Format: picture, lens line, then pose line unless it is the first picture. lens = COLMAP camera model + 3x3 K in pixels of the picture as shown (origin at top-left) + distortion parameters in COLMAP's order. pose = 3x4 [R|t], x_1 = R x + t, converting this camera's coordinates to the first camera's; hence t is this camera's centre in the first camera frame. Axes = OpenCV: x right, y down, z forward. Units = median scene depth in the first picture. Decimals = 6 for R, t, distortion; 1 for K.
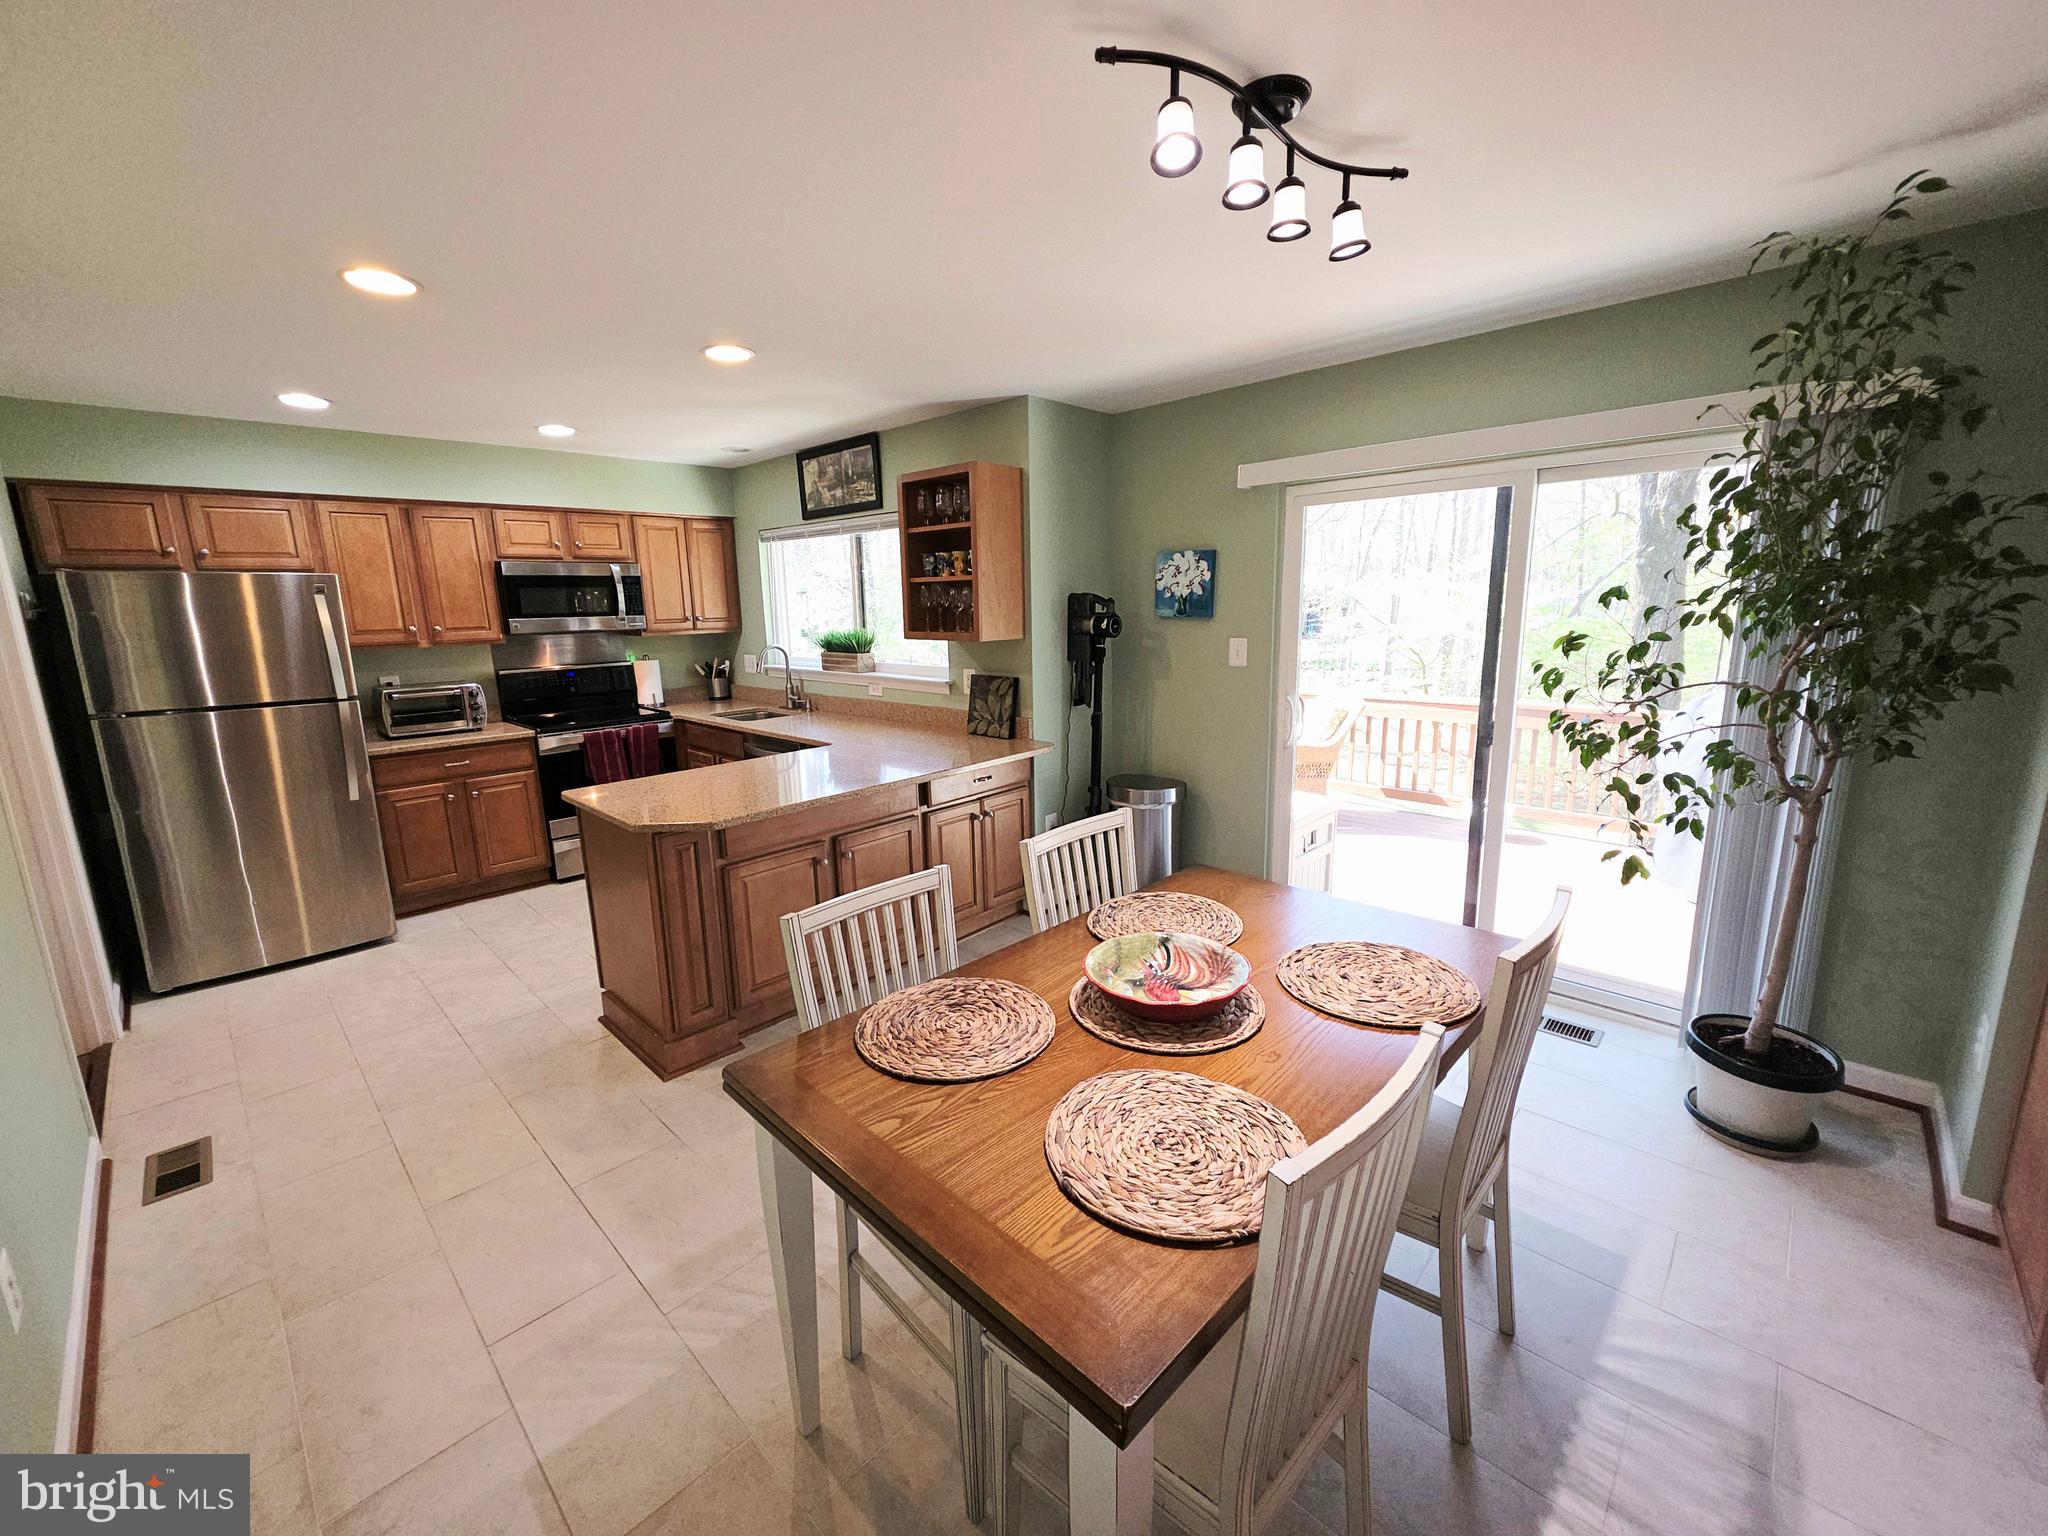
lens RADIAL K [[820.3, 0, 1024.7], [0, 820.3, 759.0], [0, 0, 1]] dist [0.007526, -0.000289]
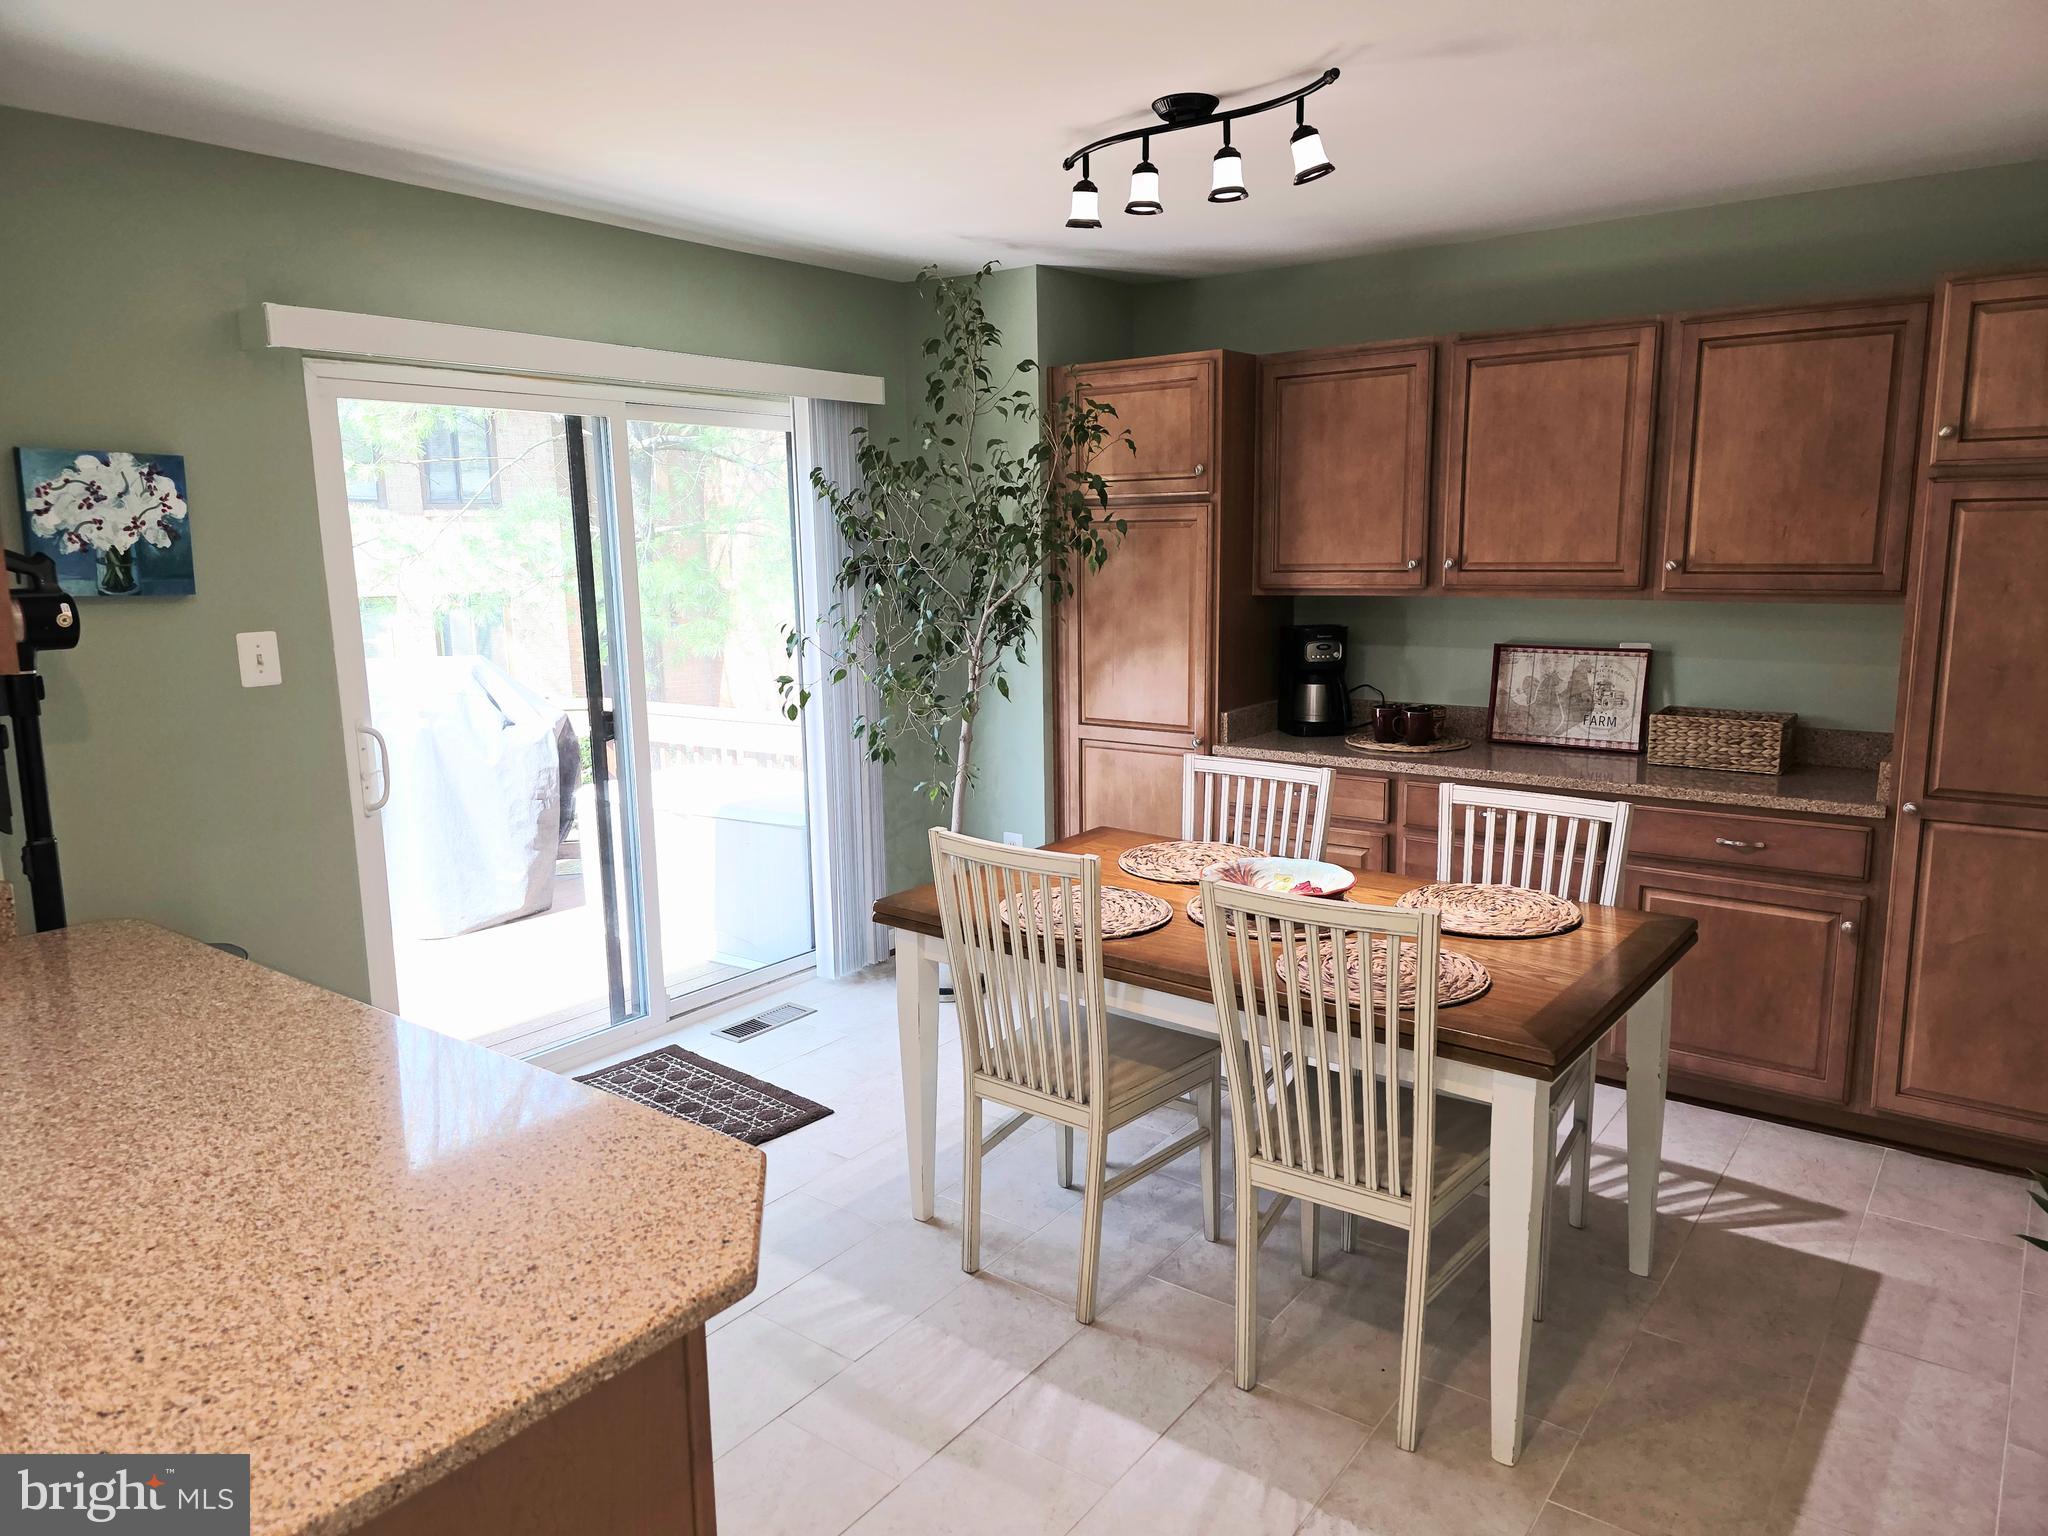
lens RADIAL K [[1359.0, 0, 1024.0], [0, 1359.0, 770.3], [0, 0, 1]] dist [0.007007, 0.002141]
pose [[-0.123170, -0.147713, 0.981331, -0.549313], [0.204658, 0.963823, 0.170765, -0.092810], [-0.971053, 0.221870, -0.088484, 0.524943]]
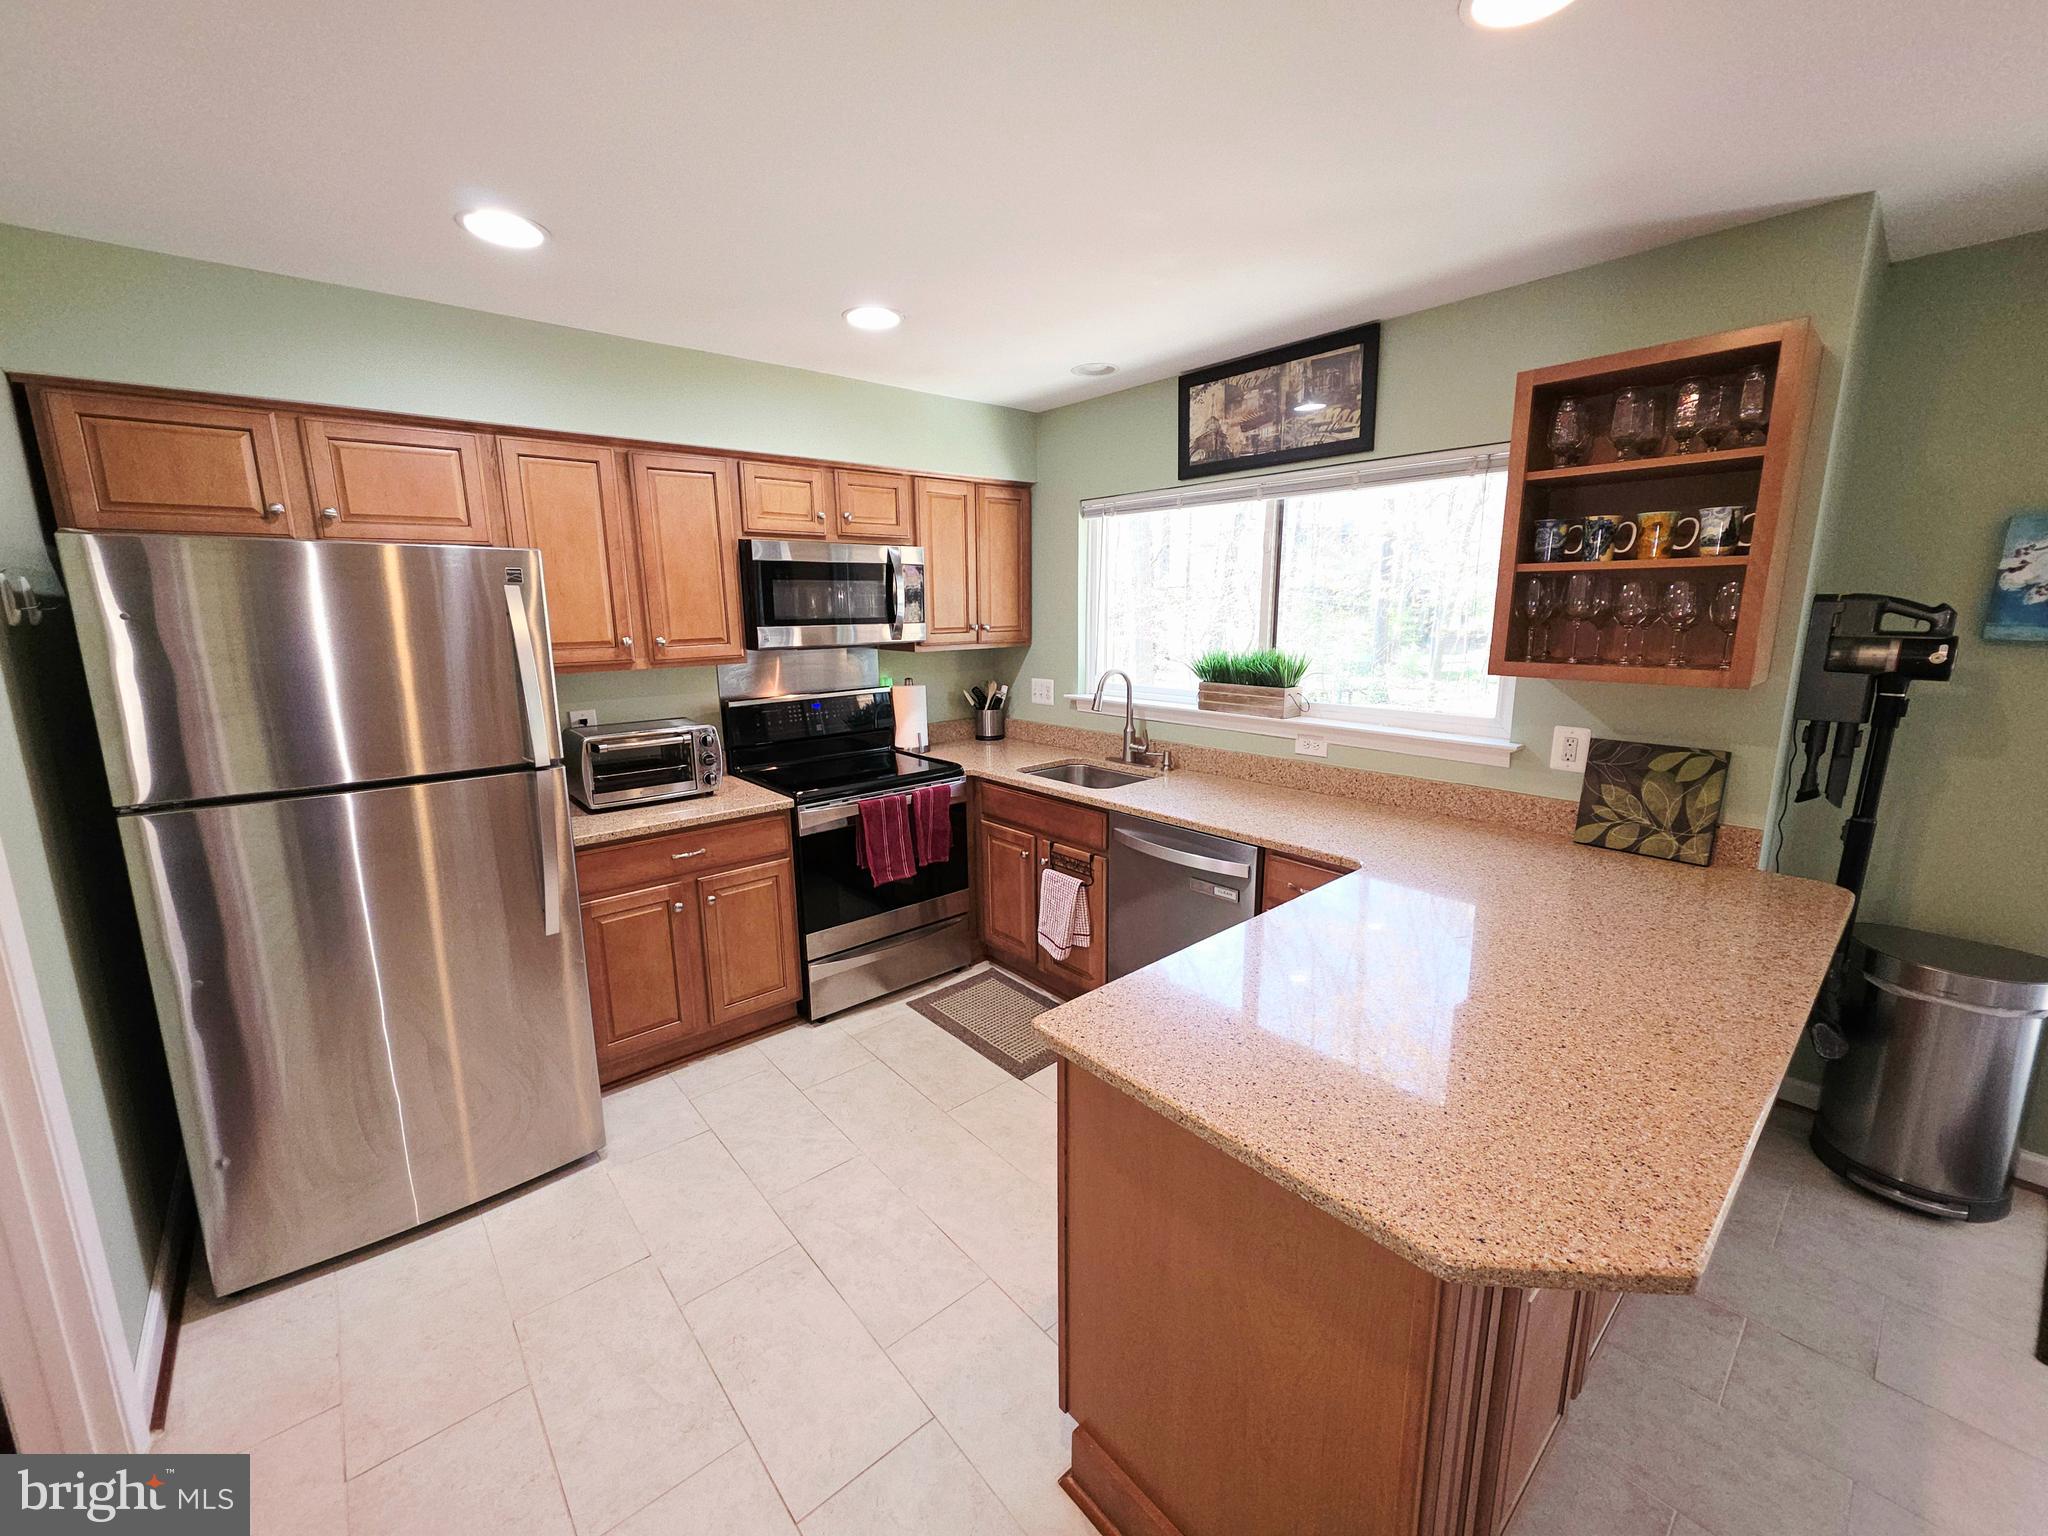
lens RADIAL K [[820.3, 0, 1028.2], [0, 820.3, 759.4], [0, 0, 1]] dist [0.007526, -0.000289]
pose [[0.996152, 0.026586, -0.083509, -0.364430], [-0.026797, 0.999640, -0.001411, -0.071286], [0.083441, 0.003644, 0.996506, 0.375185]]
